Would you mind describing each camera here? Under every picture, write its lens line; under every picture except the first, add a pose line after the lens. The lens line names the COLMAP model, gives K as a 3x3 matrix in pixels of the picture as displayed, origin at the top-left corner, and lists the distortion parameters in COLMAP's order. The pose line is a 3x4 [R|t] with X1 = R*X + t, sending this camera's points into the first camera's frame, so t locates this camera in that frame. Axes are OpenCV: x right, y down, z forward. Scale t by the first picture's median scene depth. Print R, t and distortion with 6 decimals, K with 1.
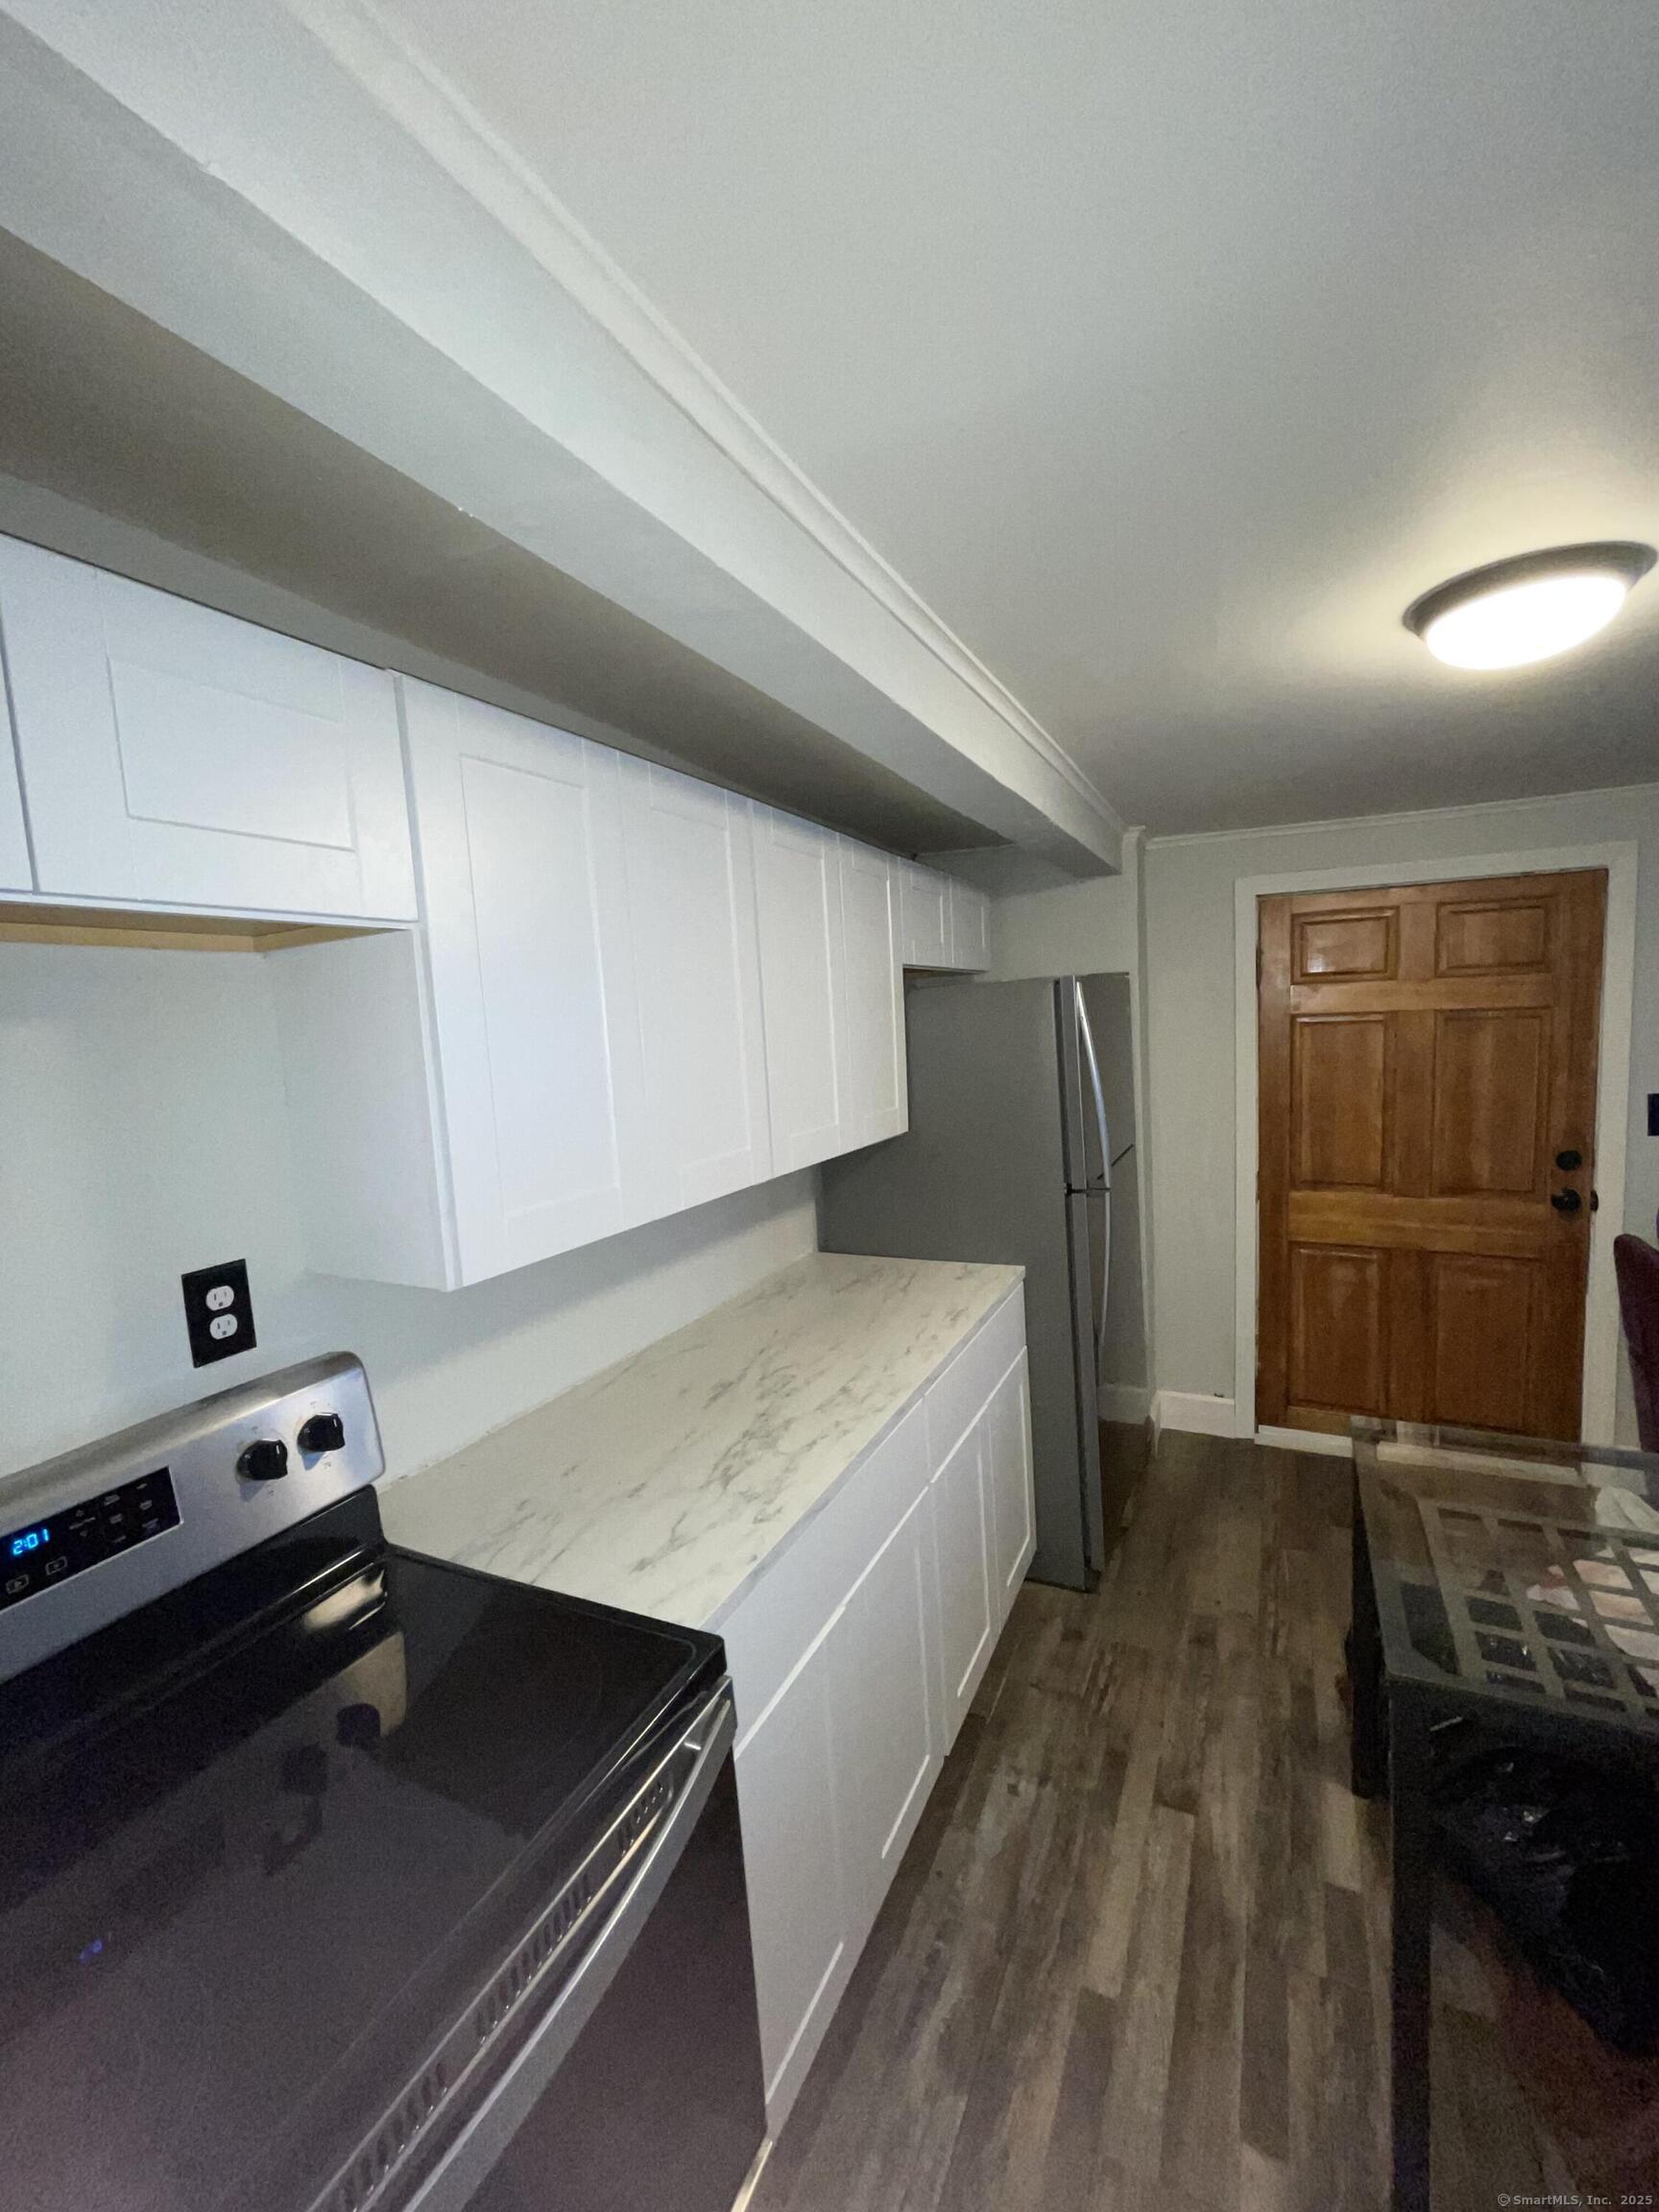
lens RADIAL K [[895.2, 0, 835.8], [0, 895.2, 1109.9], [0, 0, 1]] dist [-0.000496, -0.000007]
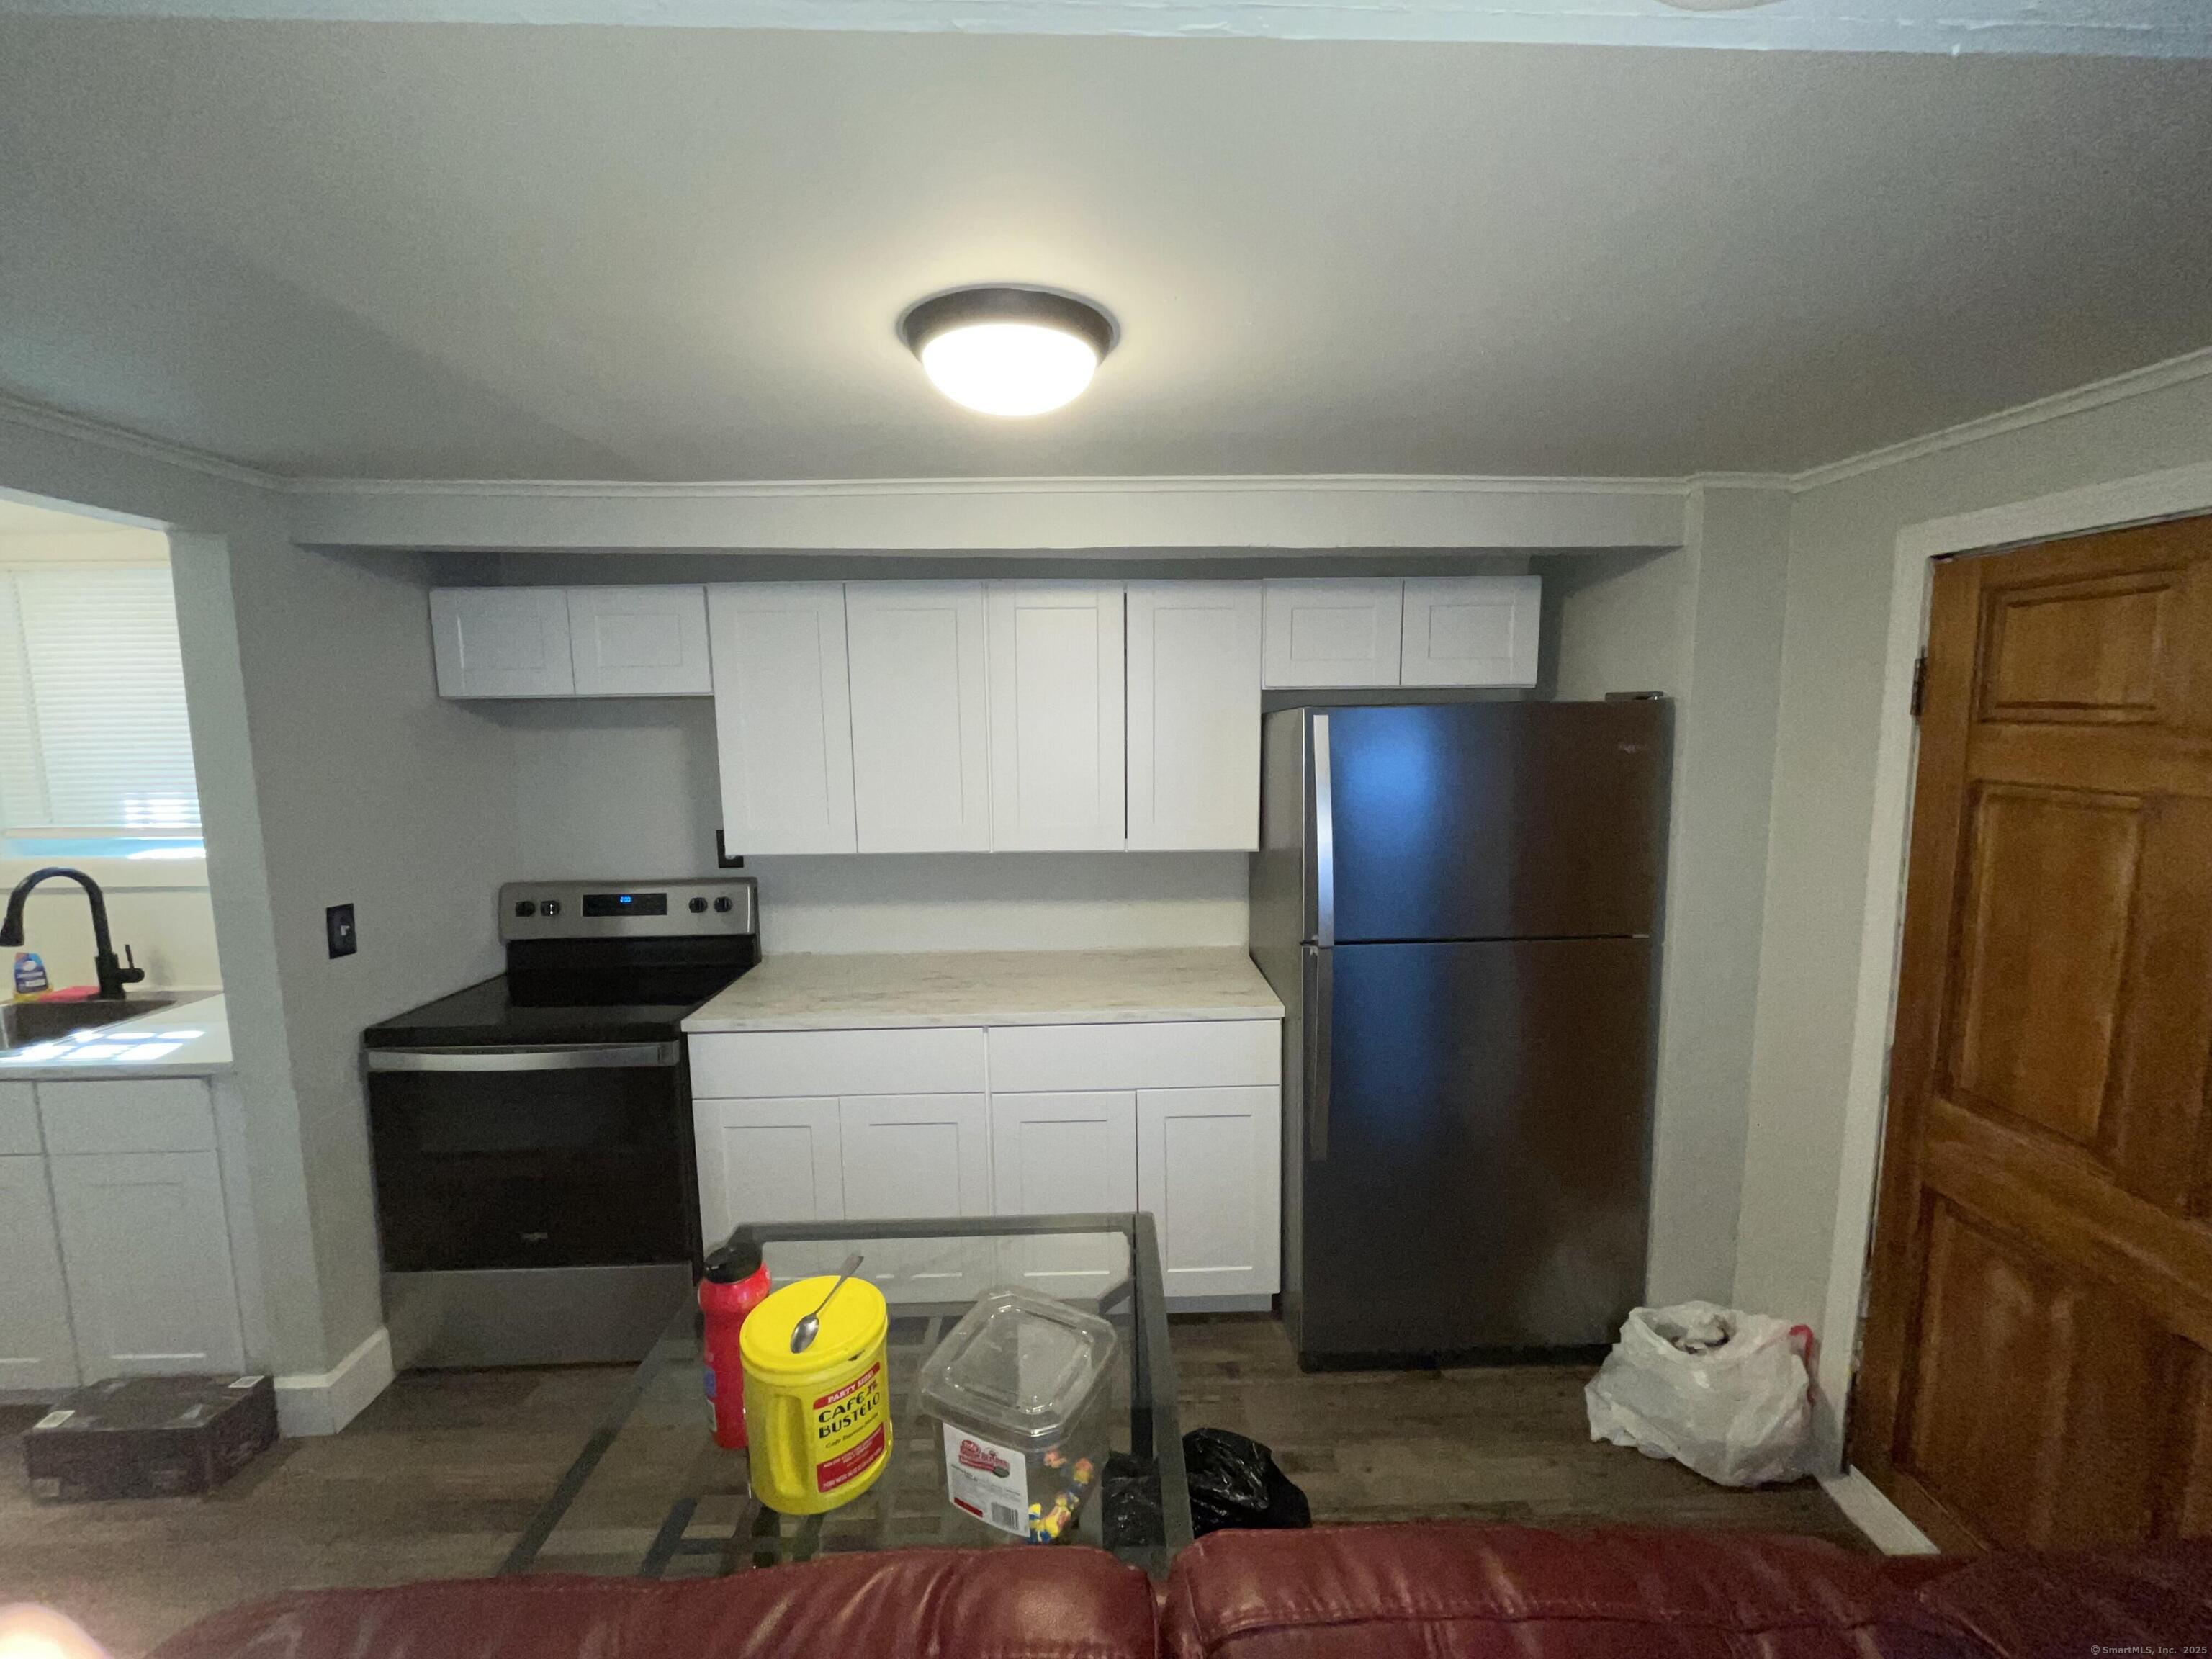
lens RADIAL K [[895.2, 0, 1112.1], [0, 895.2, 822.9], [0, 0, 1]] dist [-0.000496, -0.000007]
pose [[0.461256, 0.153403, -0.873905, 0.758628], [-0.100112, 0.987649, 0.120529, -0.095399], [0.881601, 0.031894, 0.470916, 0.303396]]
